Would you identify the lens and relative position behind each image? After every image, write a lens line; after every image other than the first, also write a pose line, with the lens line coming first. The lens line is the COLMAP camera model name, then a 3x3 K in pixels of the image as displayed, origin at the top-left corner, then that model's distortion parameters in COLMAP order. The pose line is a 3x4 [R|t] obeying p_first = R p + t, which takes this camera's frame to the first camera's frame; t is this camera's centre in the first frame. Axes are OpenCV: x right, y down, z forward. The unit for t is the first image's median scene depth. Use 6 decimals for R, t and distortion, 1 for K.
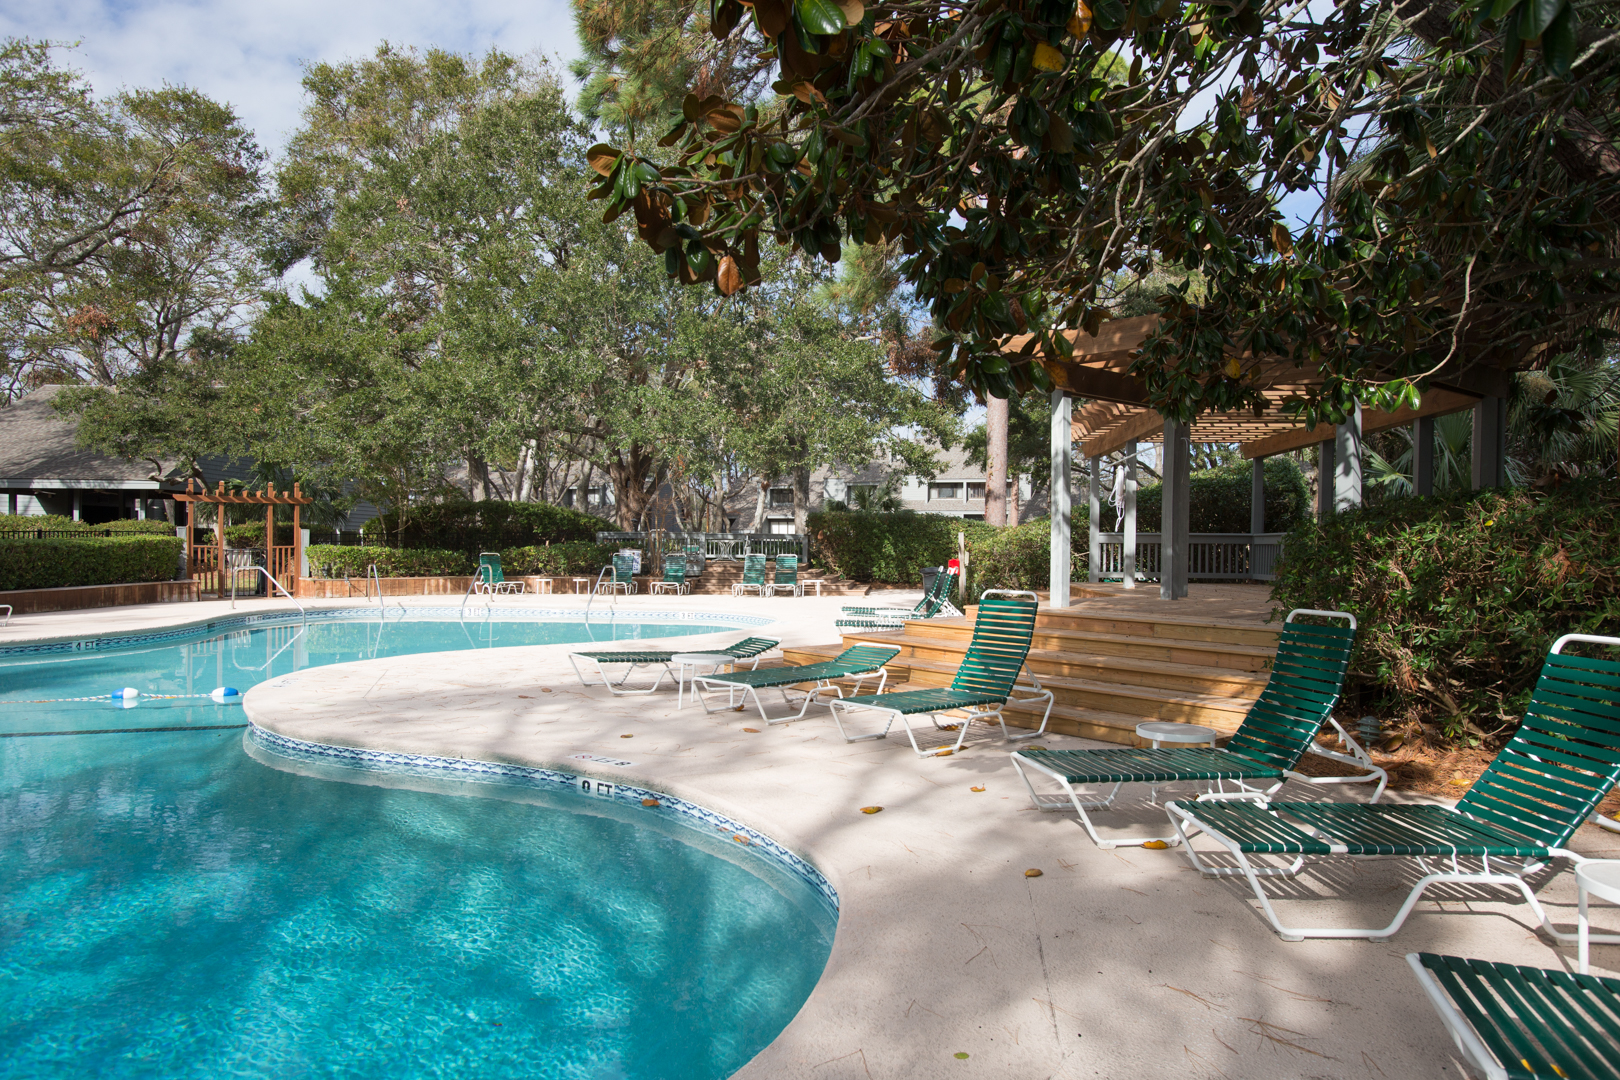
lens RADIAL K [[1038.5, 0, 794.6], [0, 1038.5, 548.5], [0, 0, 1]] dist [-0.000508, 0.016559]
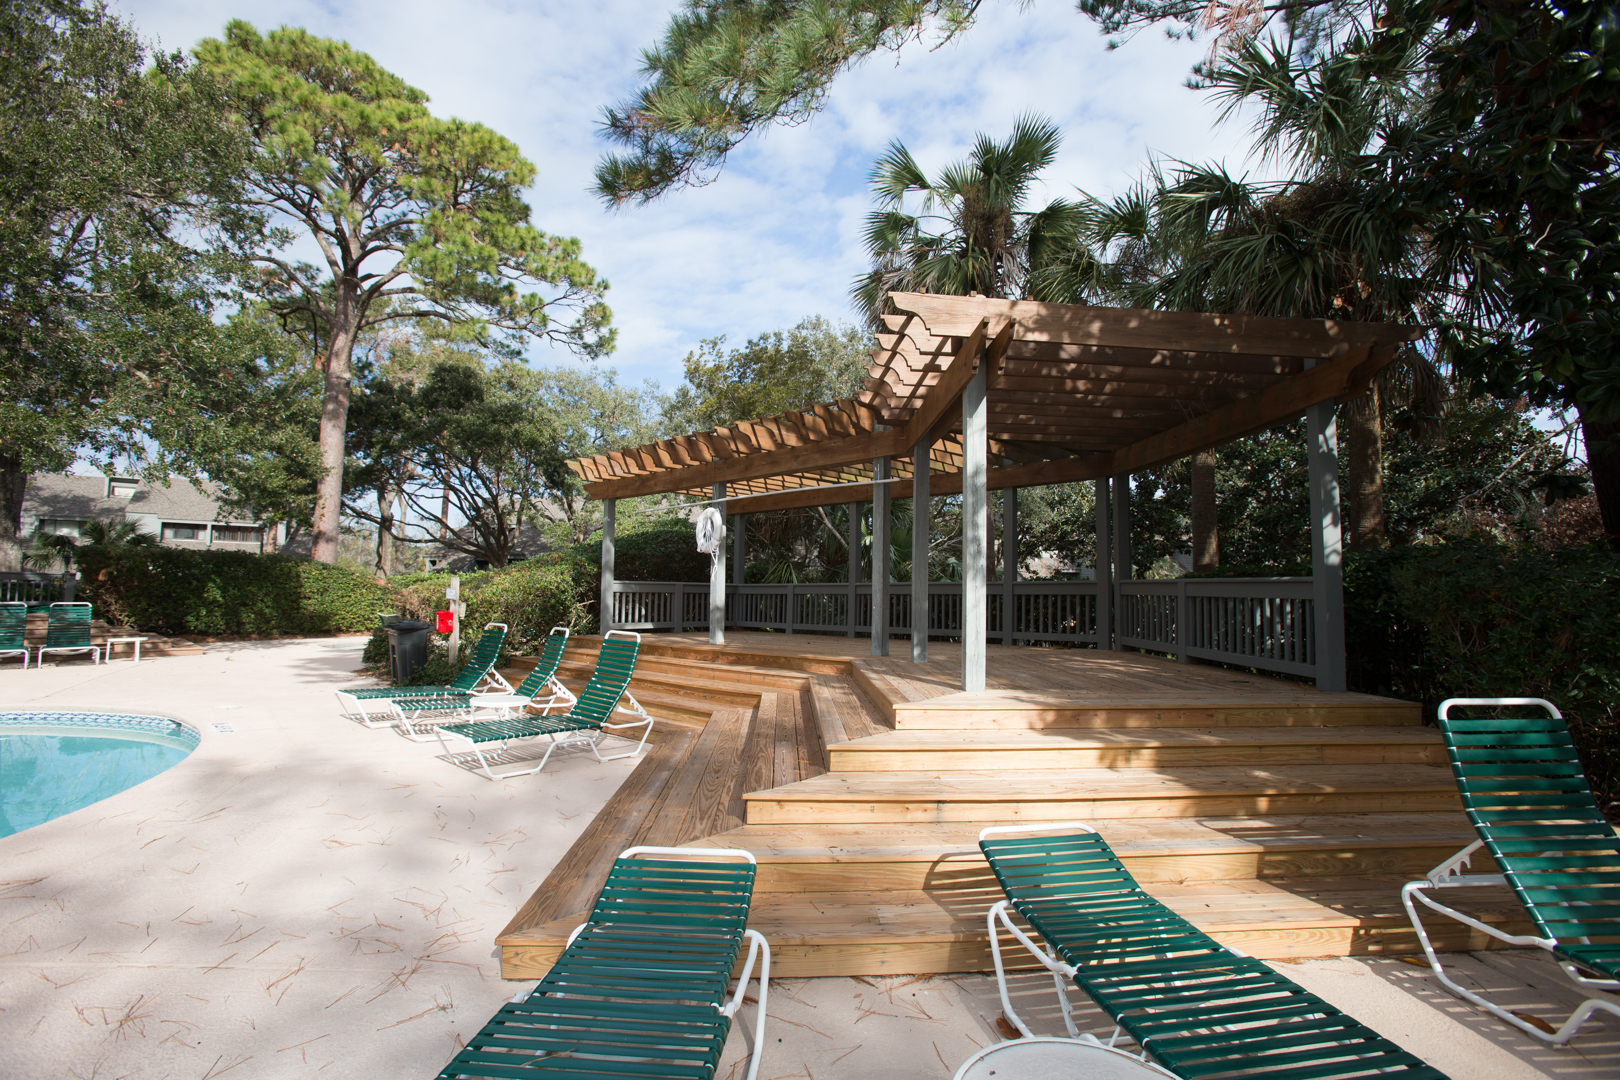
lens RADIAL K [[744.8, 0, 809.9], [0, 744.8, 542.8], [0, 0, 1]] dist [-0.025226, 0.015220]
pose [[0.624460, 0.054794, 0.779133, -0.103928], [-0.004492, 0.997772, -0.066571, -0.004279], [-0.781044, 0.038071, 0.623314, 0.375987]]
